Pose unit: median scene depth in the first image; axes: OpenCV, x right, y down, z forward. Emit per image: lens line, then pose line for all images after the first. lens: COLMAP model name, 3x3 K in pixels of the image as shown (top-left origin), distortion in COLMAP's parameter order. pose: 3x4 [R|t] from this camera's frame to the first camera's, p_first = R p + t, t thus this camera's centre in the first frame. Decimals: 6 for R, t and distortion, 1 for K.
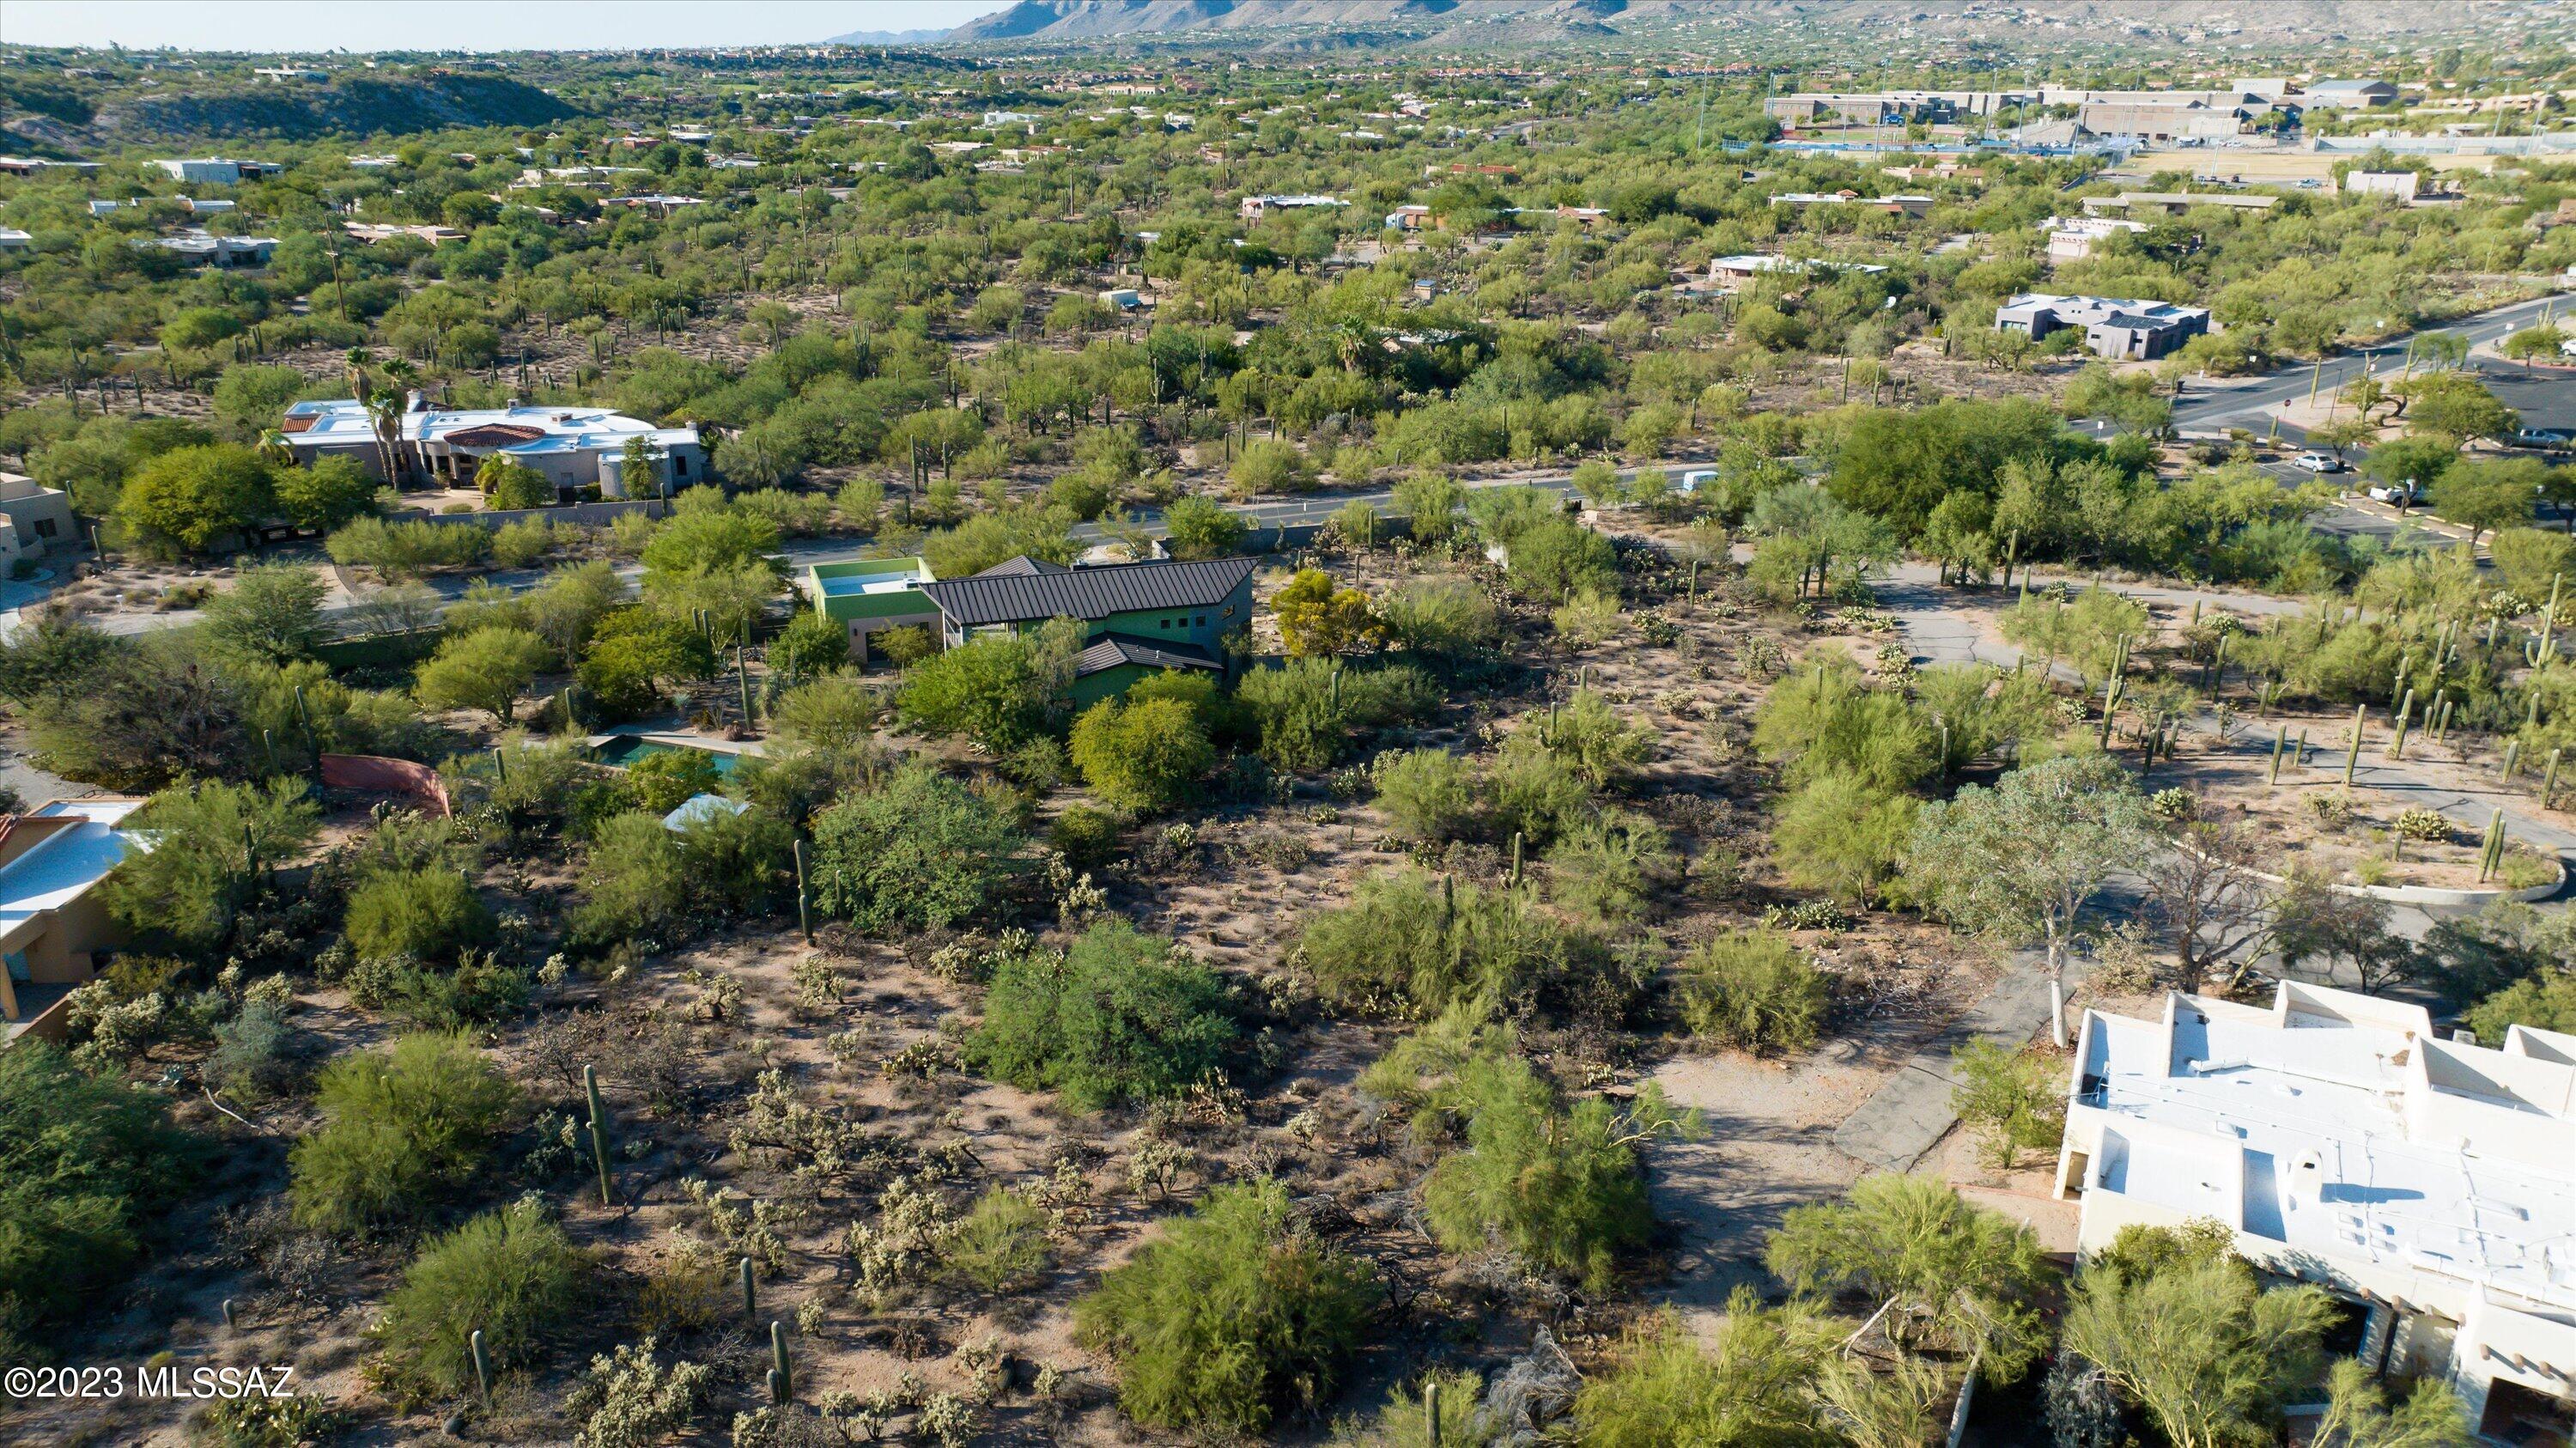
lens RADIAL K [[1793.7, 0, 1301.5], [0, 1793.7, 723.2], [0, 0, 1]] dist [0.015672, 0.000382]
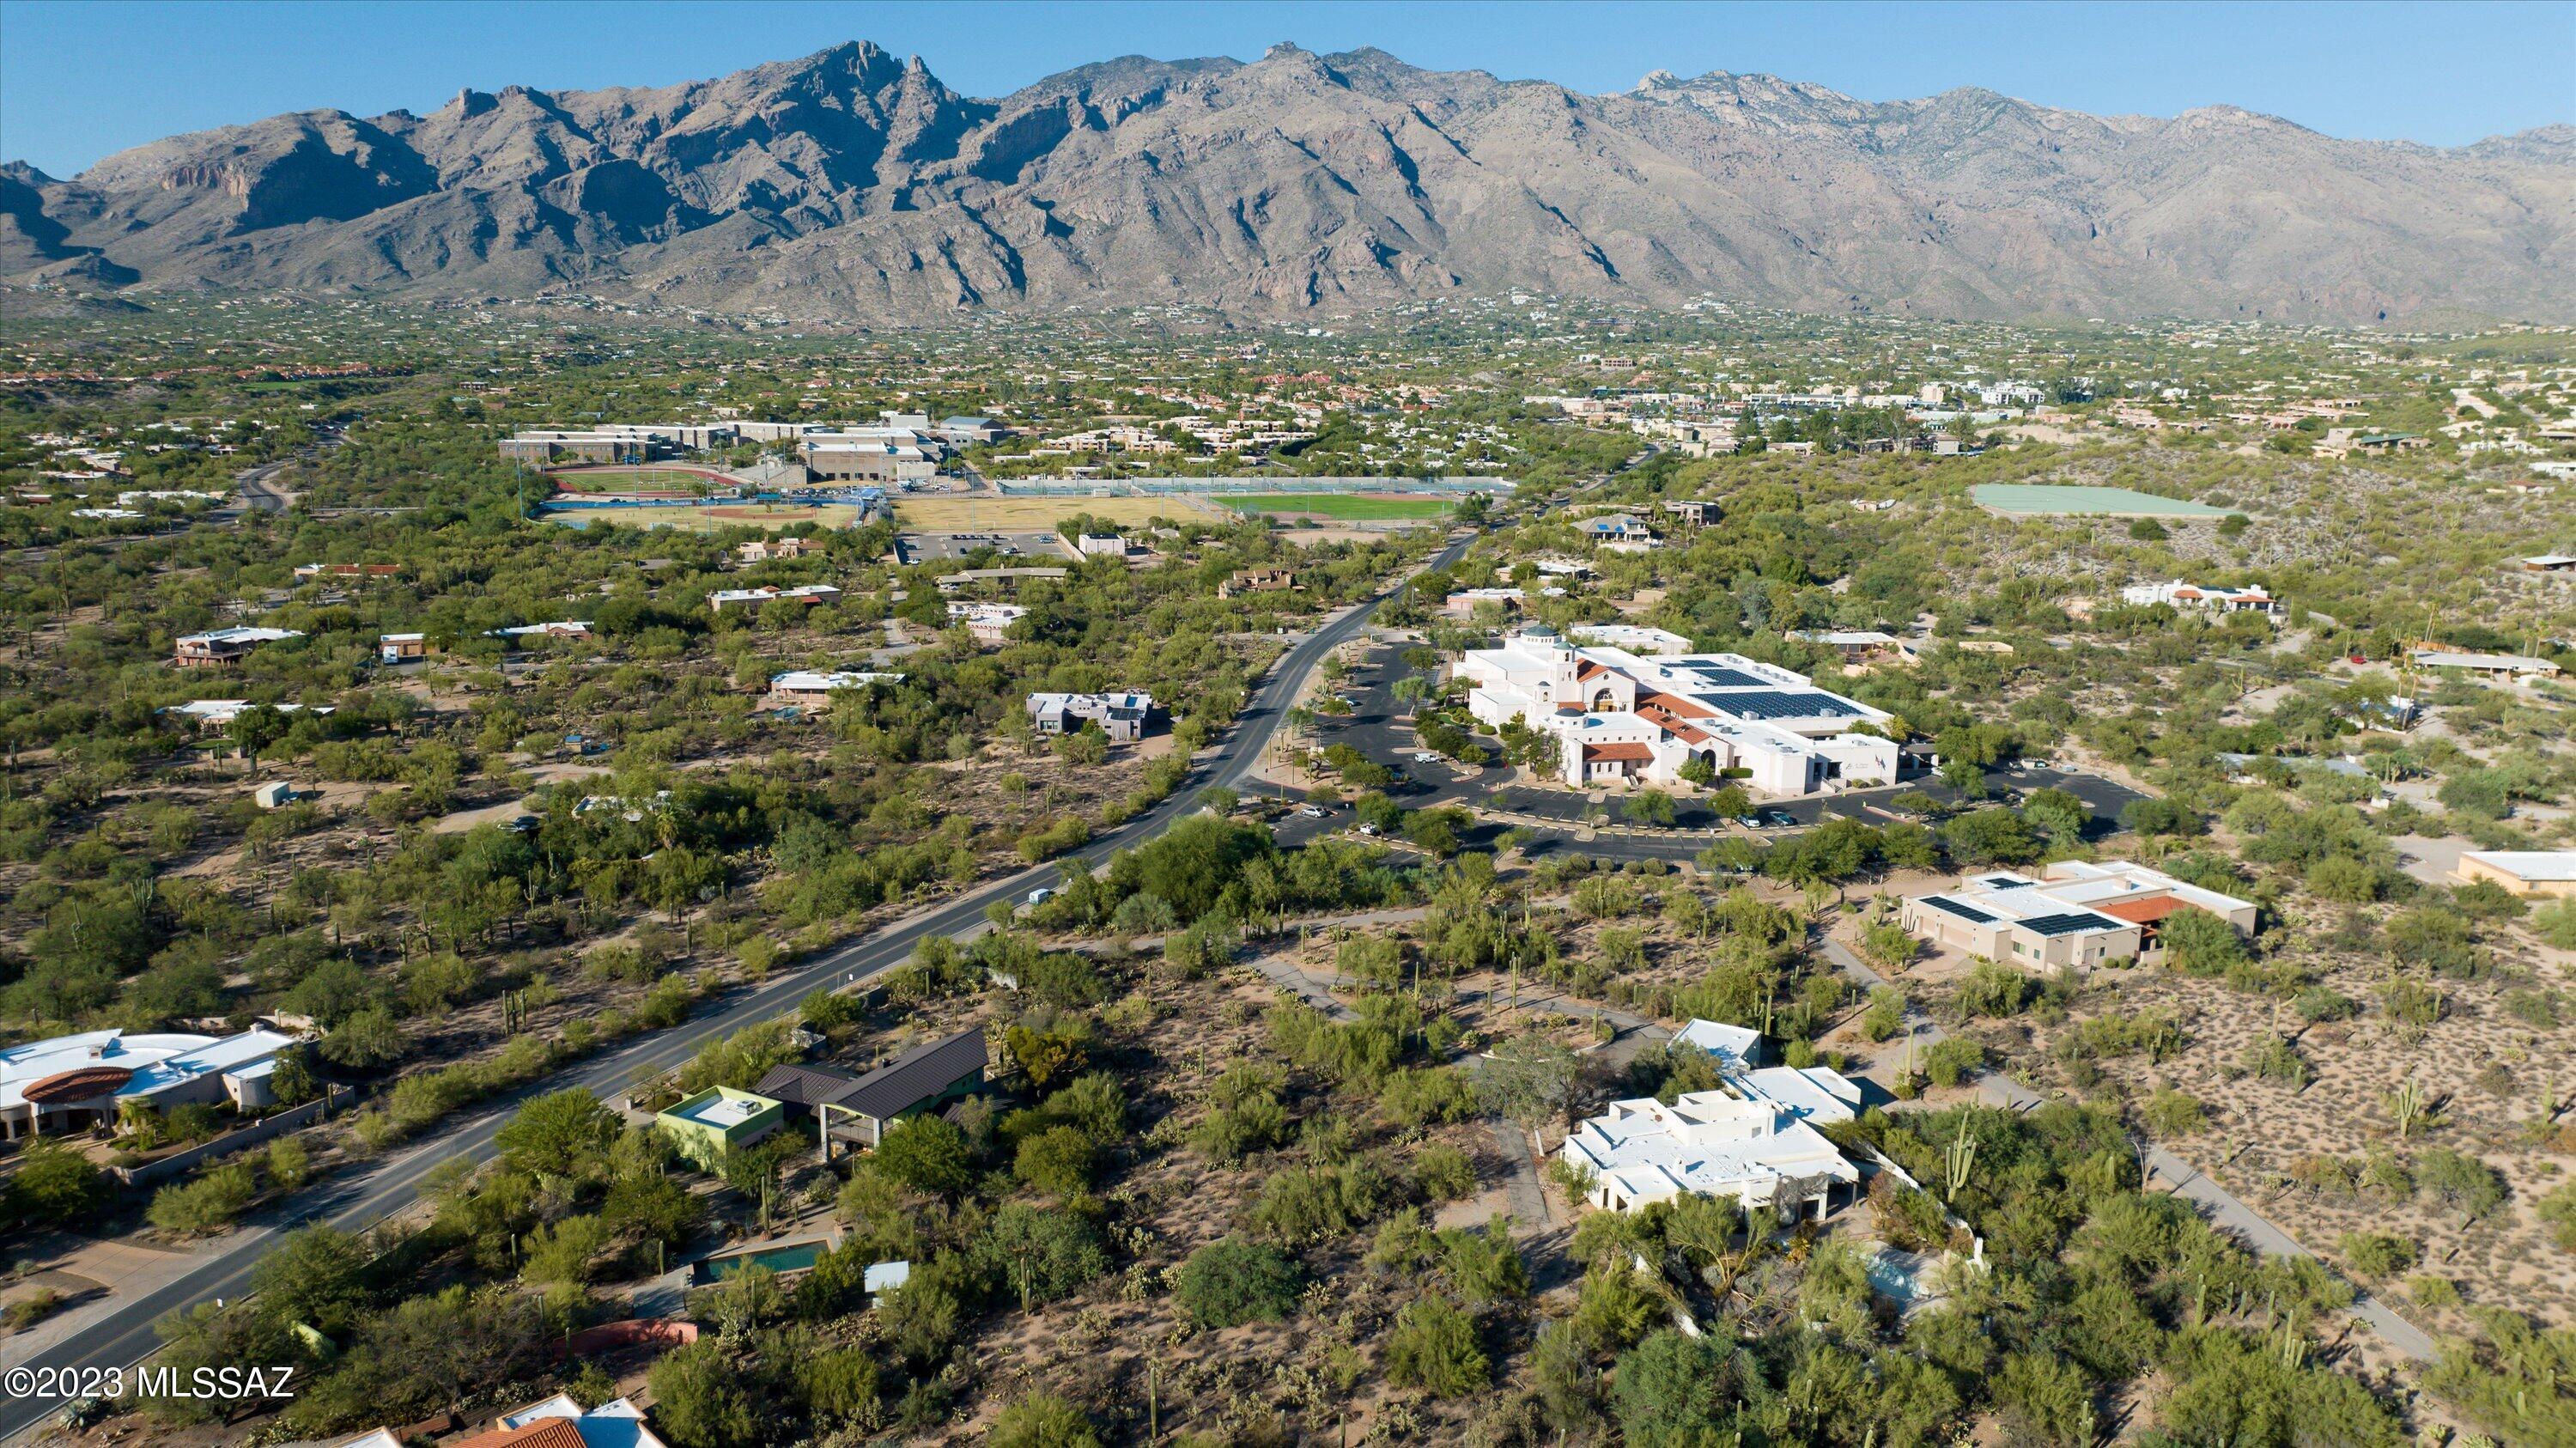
lens RADIAL K [[1793.7, 0, 1301.5], [0, 1793.7, 723.2], [0, 0, 1]] dist [0.015672, 0.000382]
pose [[0.737452, -0.138796, 0.660985, -0.904485], [0.225736, 0.973028, -0.047531, -0.233625], [-0.636560, 0.184260, 0.748893, -0.471697]]
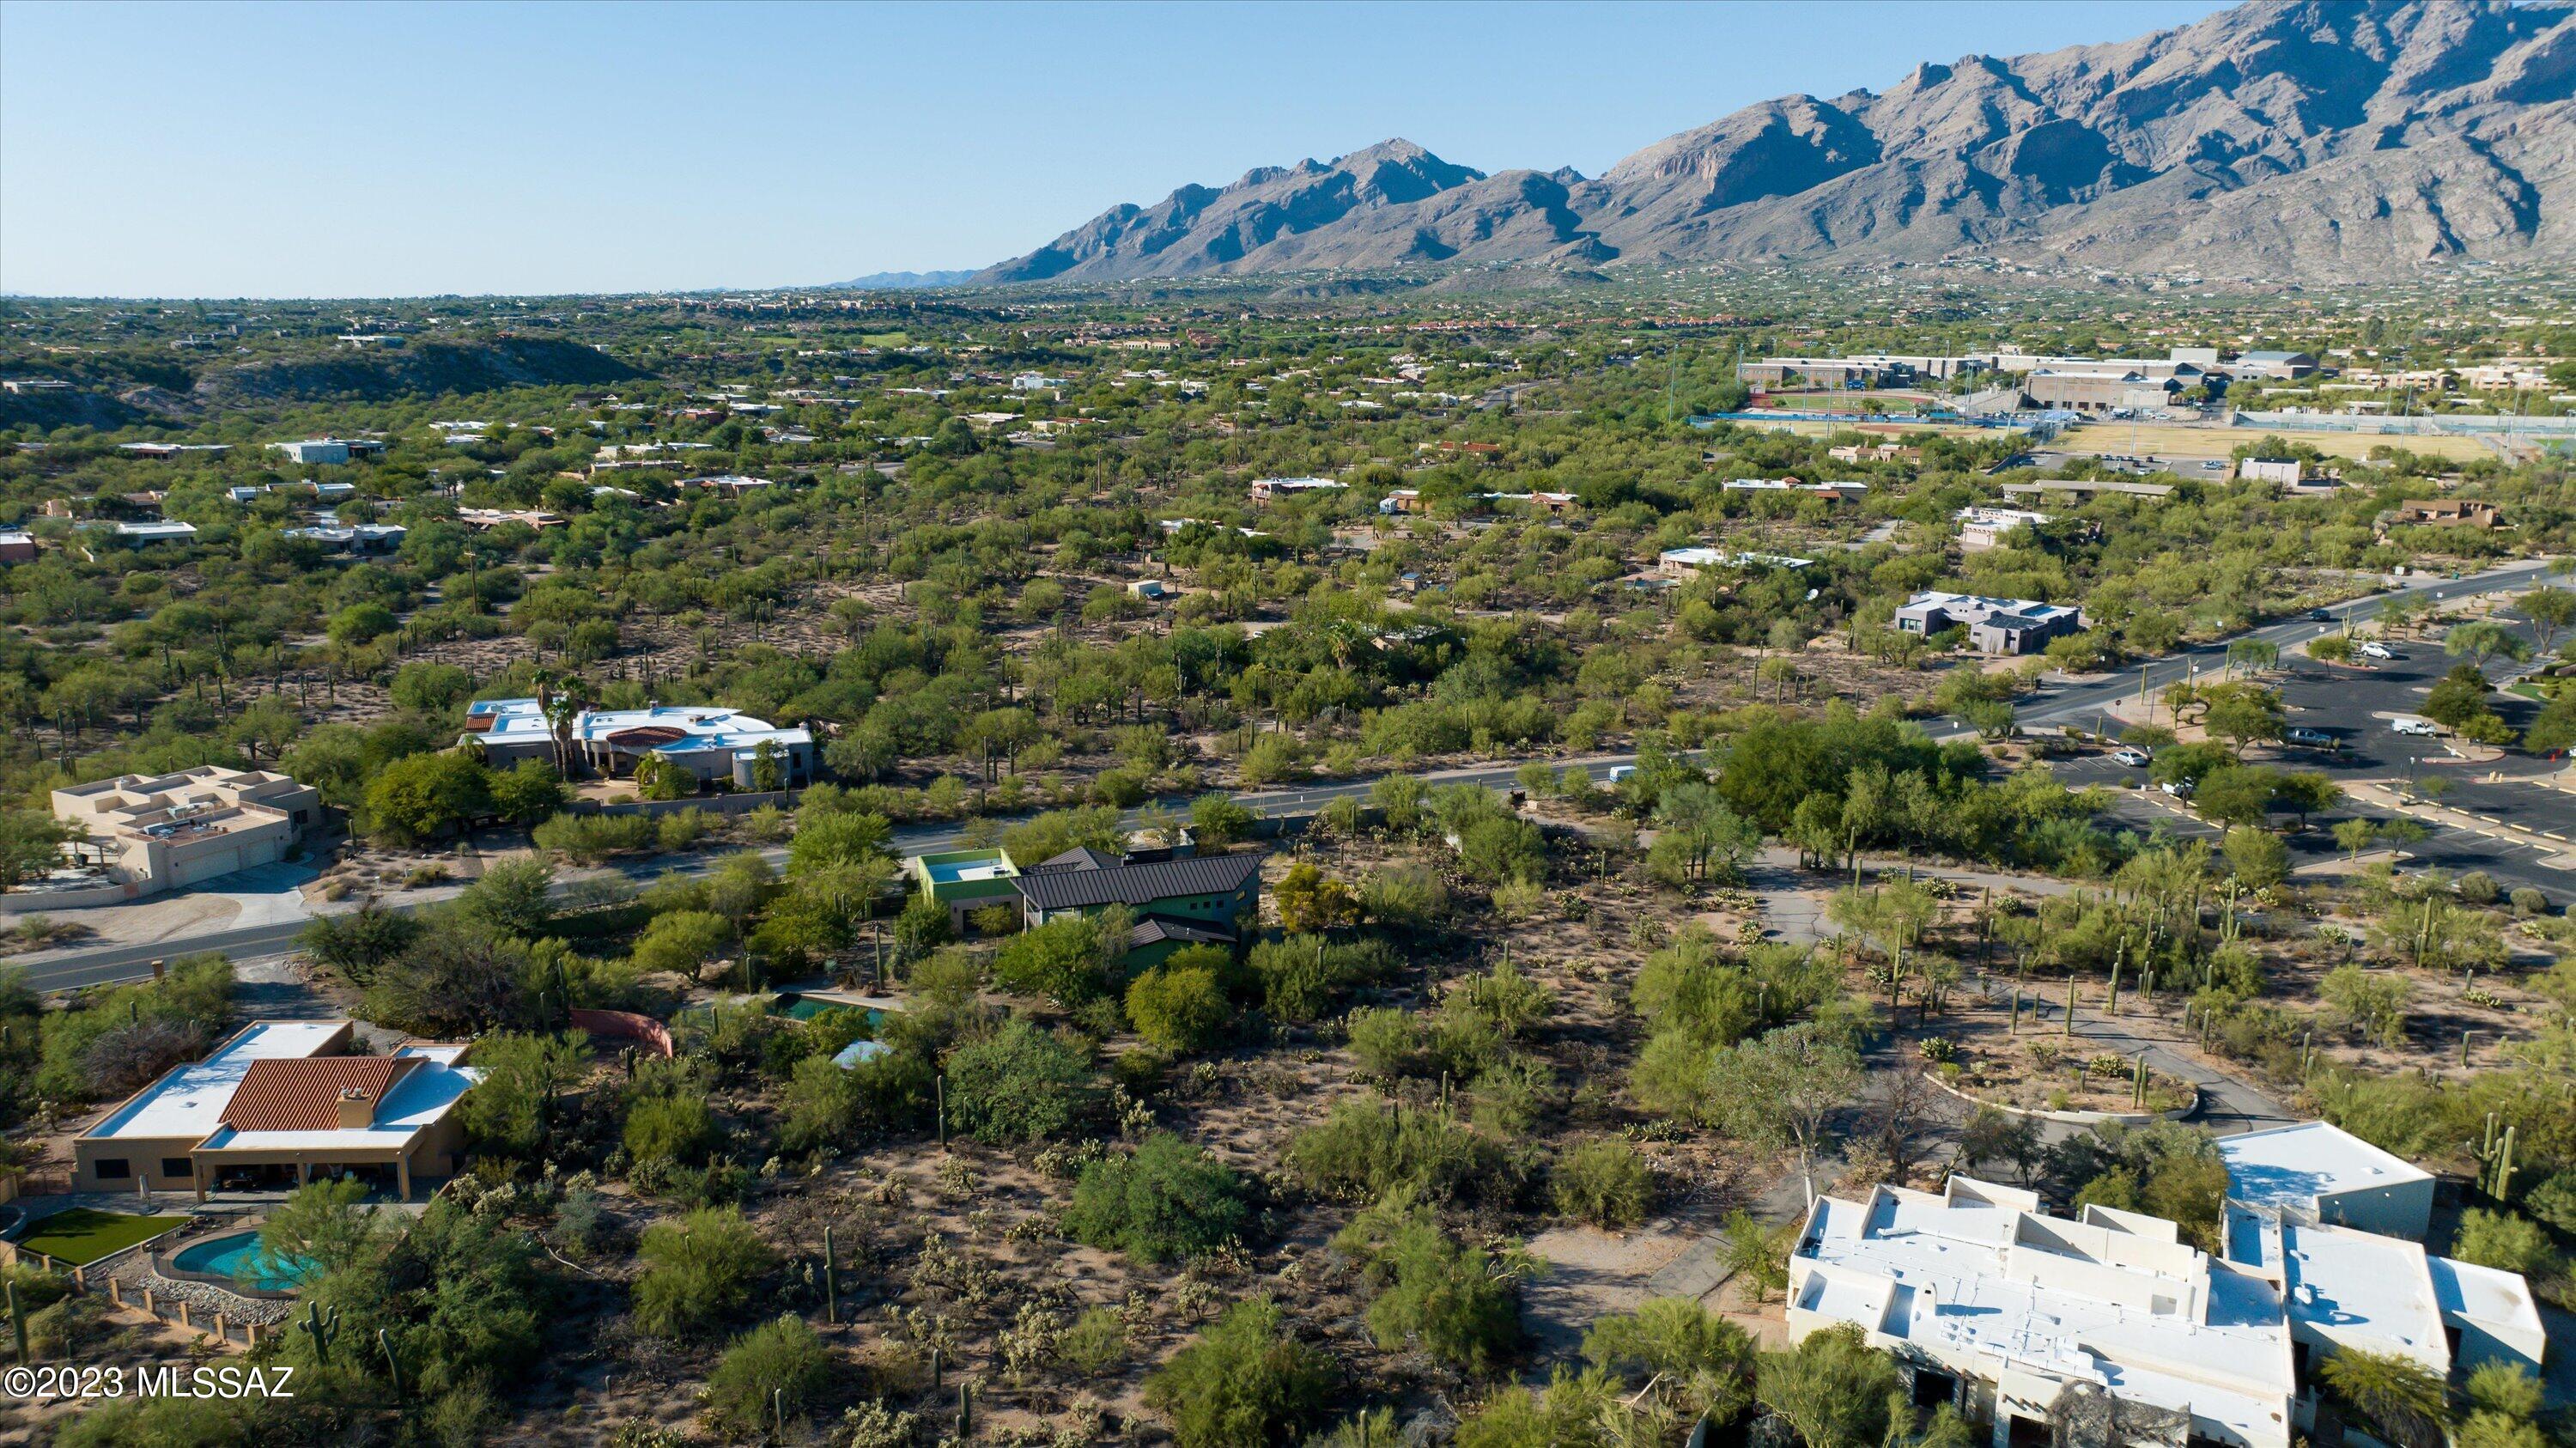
lens RADIAL K [[1793.7, 0, 1301.5], [0, 1793.7, 723.2], [0, 0, 1]] dist [0.015672, 0.000382]
pose [[0.999992, 0.000936, -0.003980, 0.009204], [-0.001407, 0.992753, -0.120165, -0.031942], [0.003838, 0.120169, 0.992746, -0.342092]]
